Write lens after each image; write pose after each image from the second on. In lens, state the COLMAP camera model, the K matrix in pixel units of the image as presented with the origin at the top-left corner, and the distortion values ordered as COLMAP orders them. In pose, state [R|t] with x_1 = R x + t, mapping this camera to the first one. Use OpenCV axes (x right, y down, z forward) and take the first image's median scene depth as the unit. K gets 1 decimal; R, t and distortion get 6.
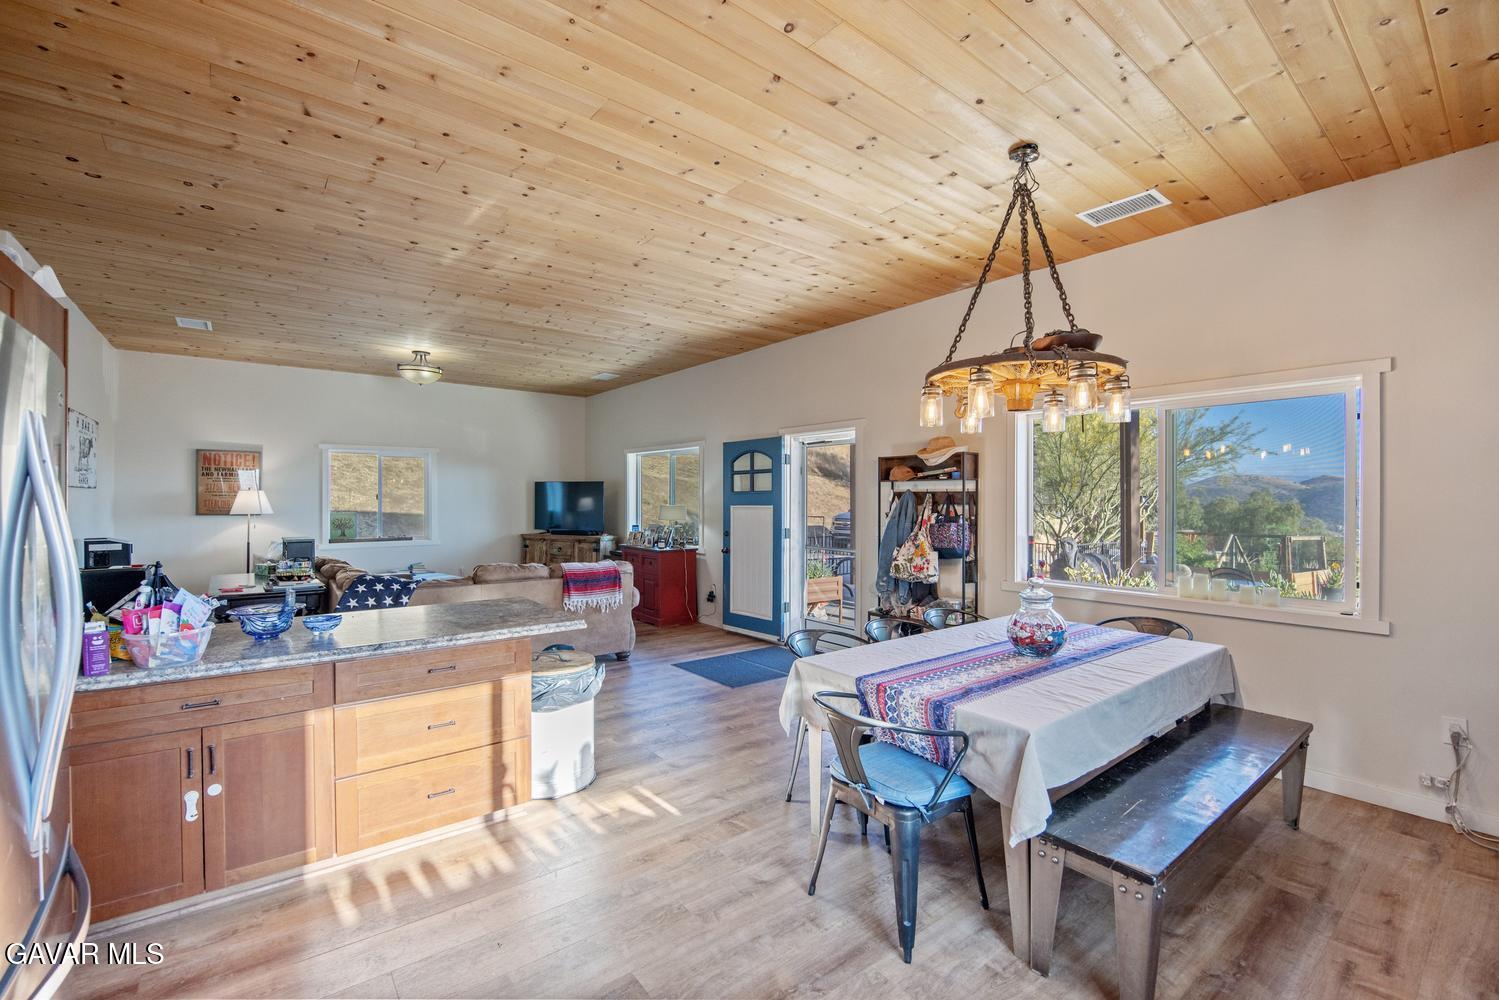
lens RADIAL K [[650.9, 0, 750.5], [0, 650.9, 495.7], [0, 0, 1]] dist [-0.019084, 0.001219]
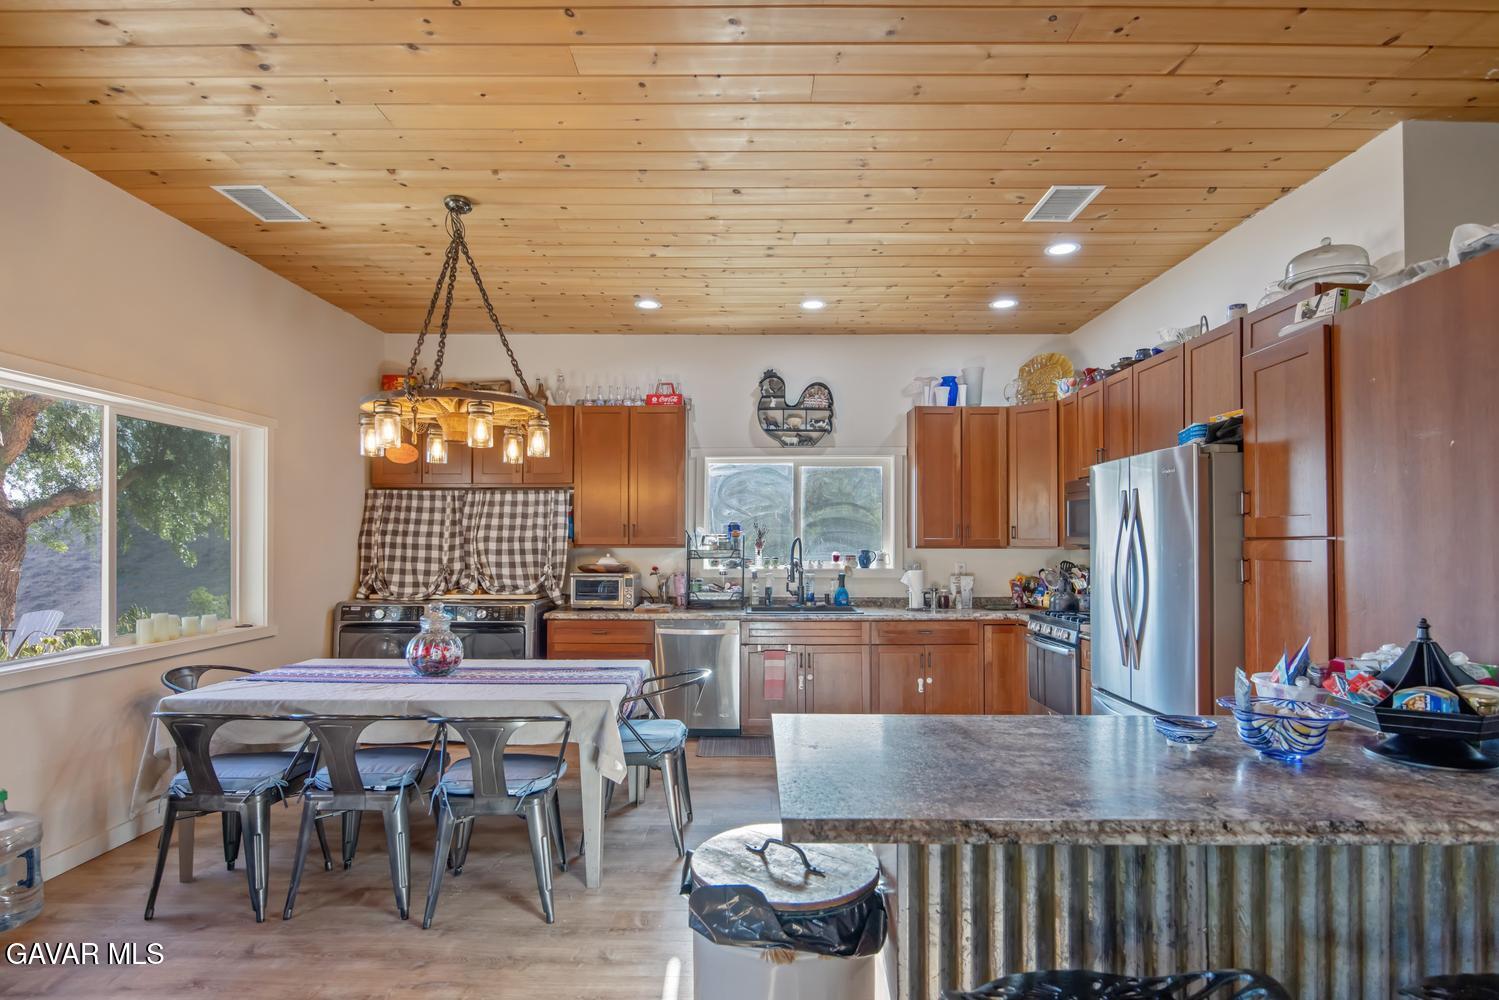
lens RADIAL K [[769.6, 0, 747.1], [0, 769.6, 523.7], [0, 0, 1]] dist [-0.008901, -0.001388]
pose [[-0.772788, 0.009926, 0.634586, -0.428940], [-0.003714, 0.999790, -0.020161, 0.013586], [-0.634653, -0.017937, -0.772589, 0.961233]]
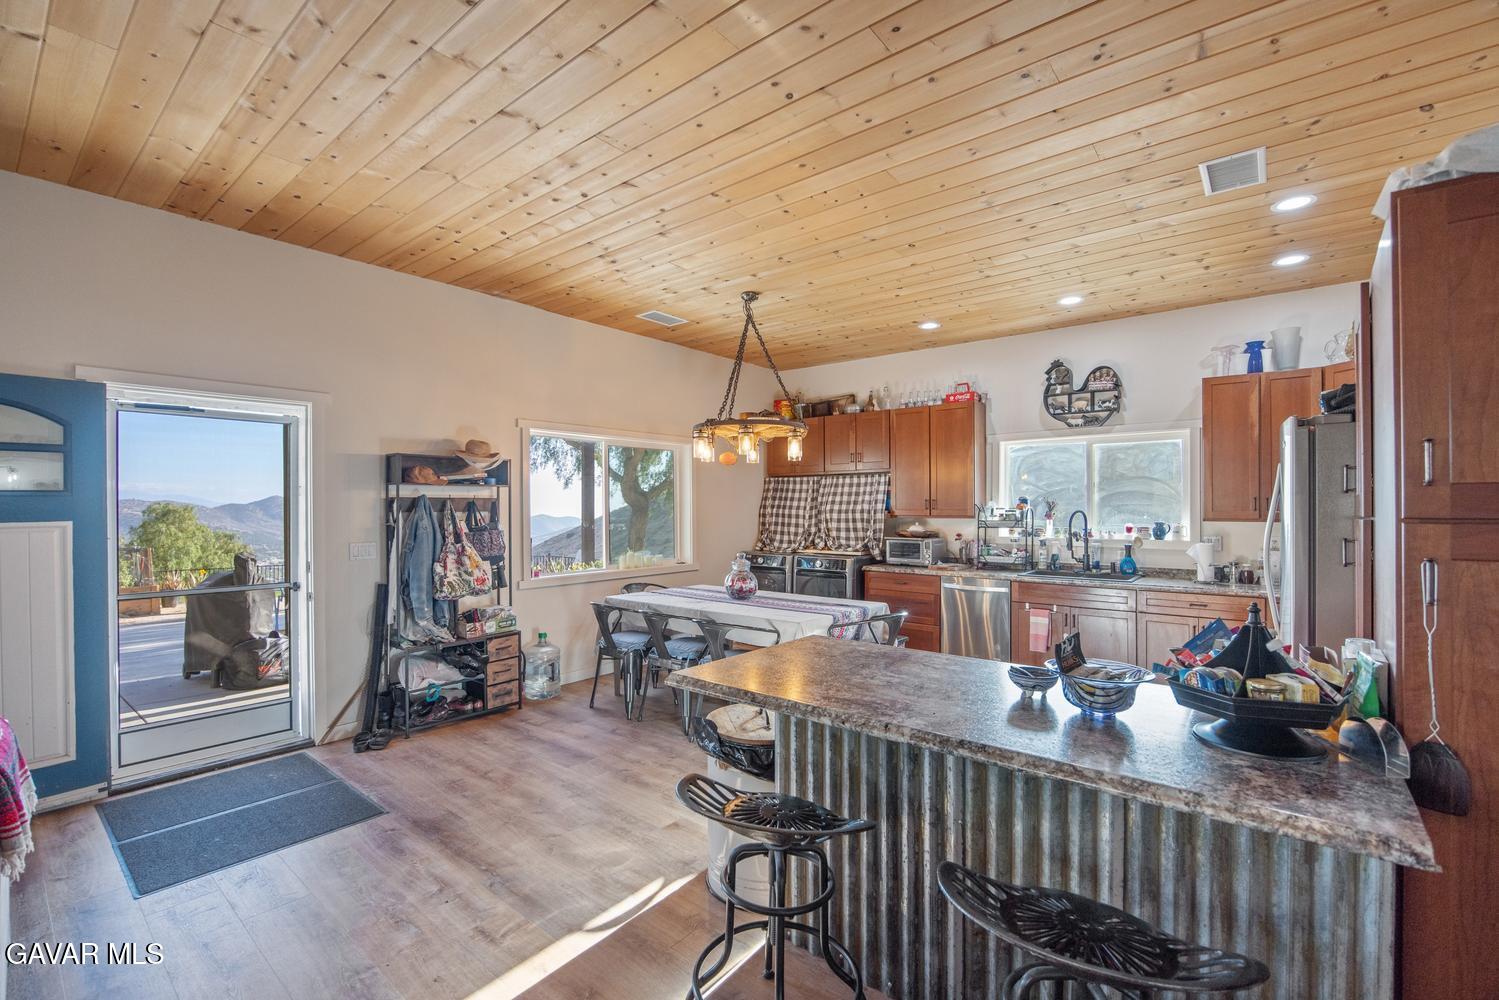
lens RADIAL K [[650.9, 0, 749.7], [0, 650.9, 503.1], [0, 0, 1]] dist [-0.019084, 0.001219]
pose [[-0.209259, 0.004117, 0.977852, -0.688692], [-0.000980, 0.999990, -0.004420, 0.004674], [-0.977860, -0.001883, -0.209253, 0.777889]]
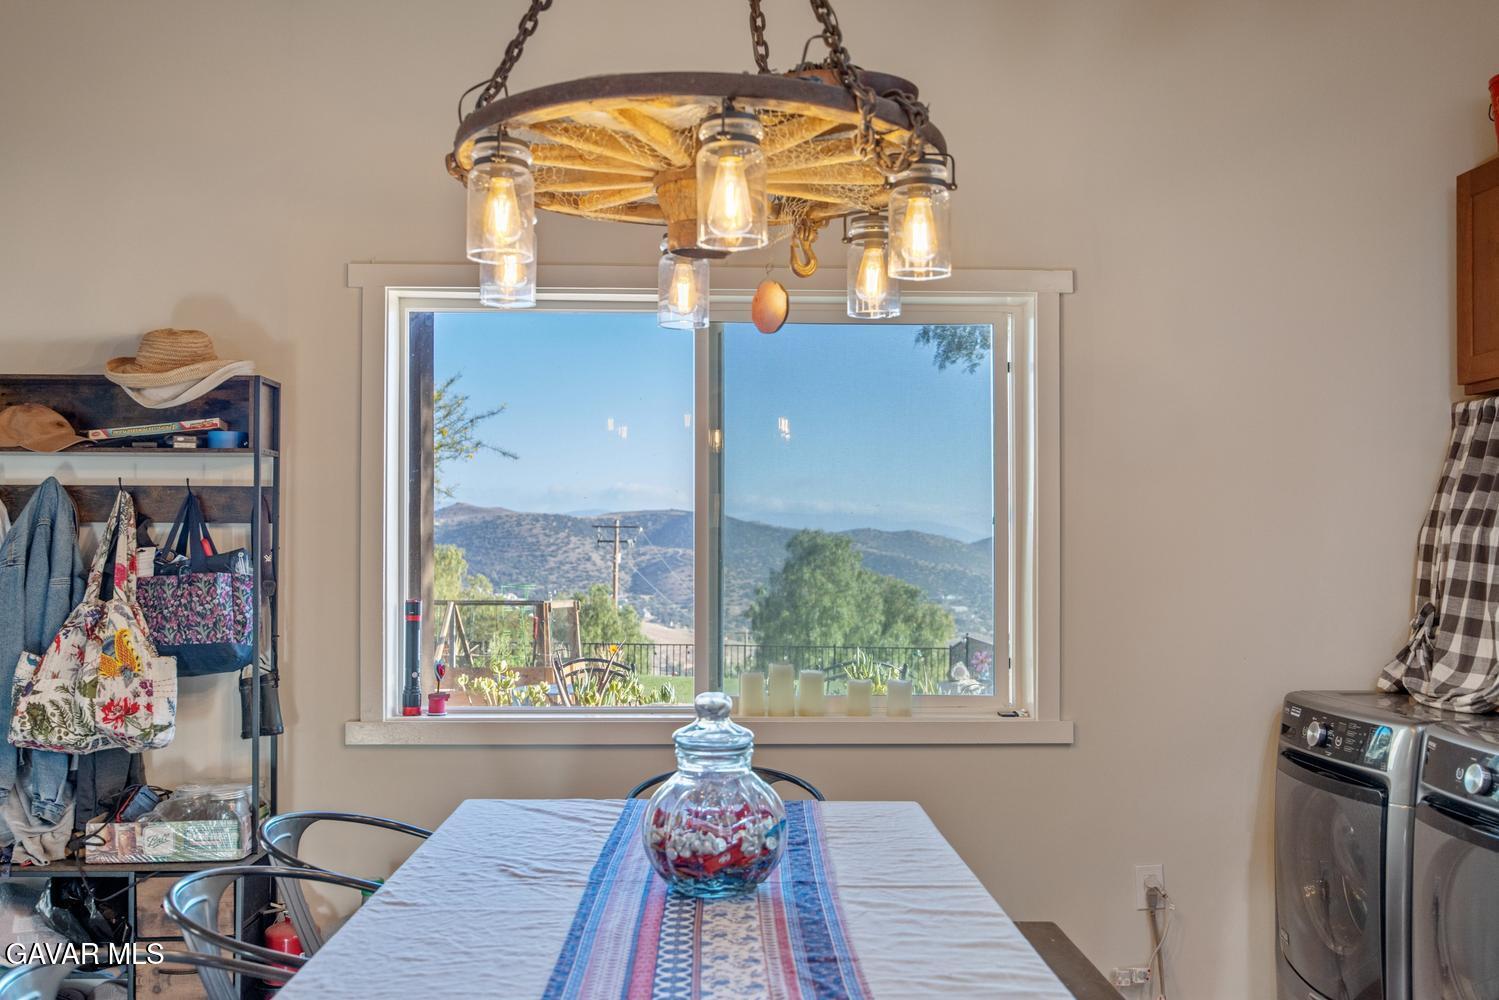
lens RADIAL K [[1417.5, 0, 759.8], [0, 1417.5, 513.6], [0, 0, 1]] dist [0.006079, 0.000000]
pose [[0.593005, 0.017913, 0.805000, -0.131777], [-0.006134, 0.999824, -0.017730, 0.019960], [-0.805176, 0.005576, 0.593010, 0.280628]]
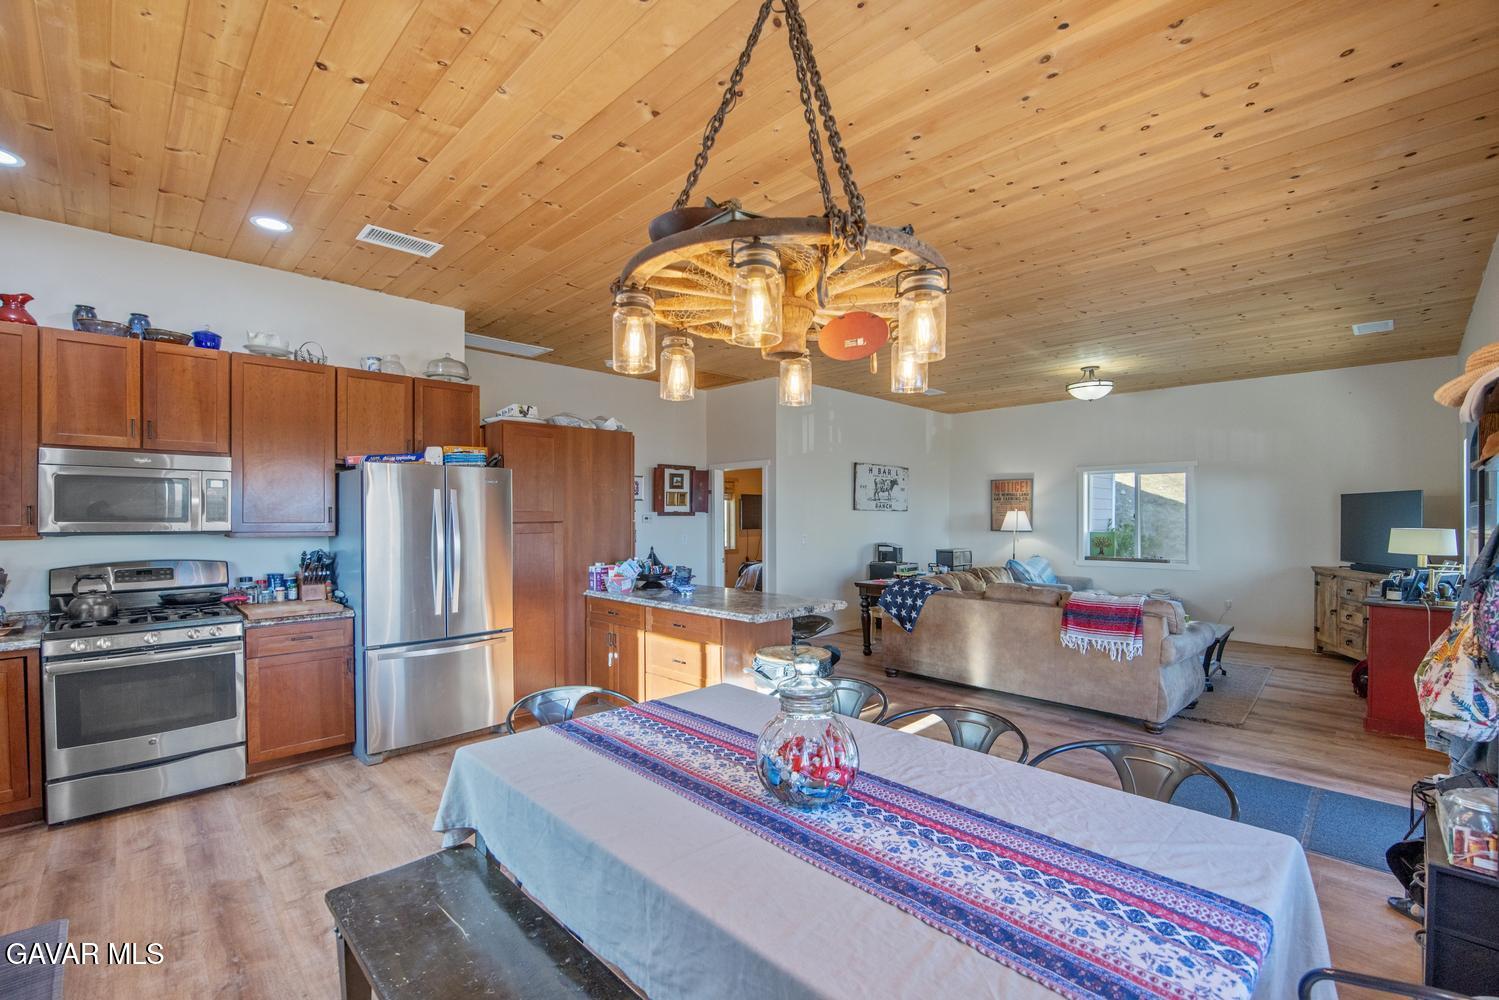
lens RADIAL K [[650.9, 0, 743.0], [0, 650.9, 515.1], [0, 0, 1]] dist [-0.019084, 0.001219]
pose [[0.104915, -0.004169, -0.994472, 0.568076], [0.001430, 0.999991, -0.004041, 0.005092], [0.994480, -0.000998, 0.104920, 0.516285]]
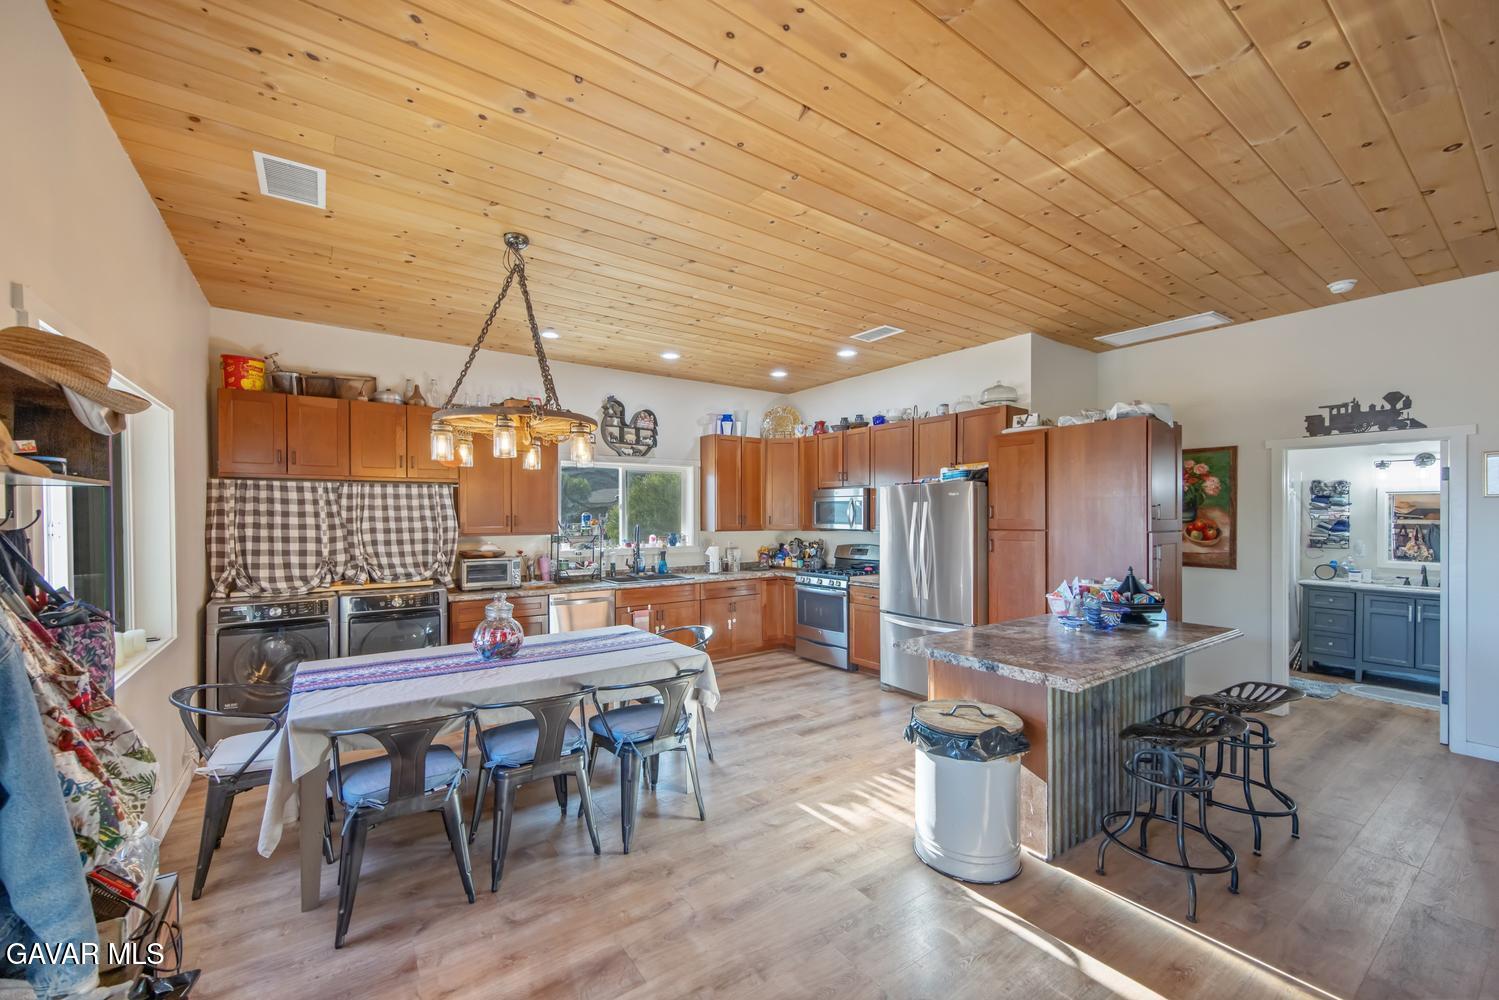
lens RADIAL K [[594.1, 0, 742.6], [0, 594.1, 515.4], [0, 0, 1]] dist [0.001497, -0.000016]
pose [[-0.997895, -0.001131, 0.064847, -0.042402], [-0.001115, 0.999999, 0.000278, -0.008995], [-0.064847, 0.000205, -0.997895, 1.198784]]
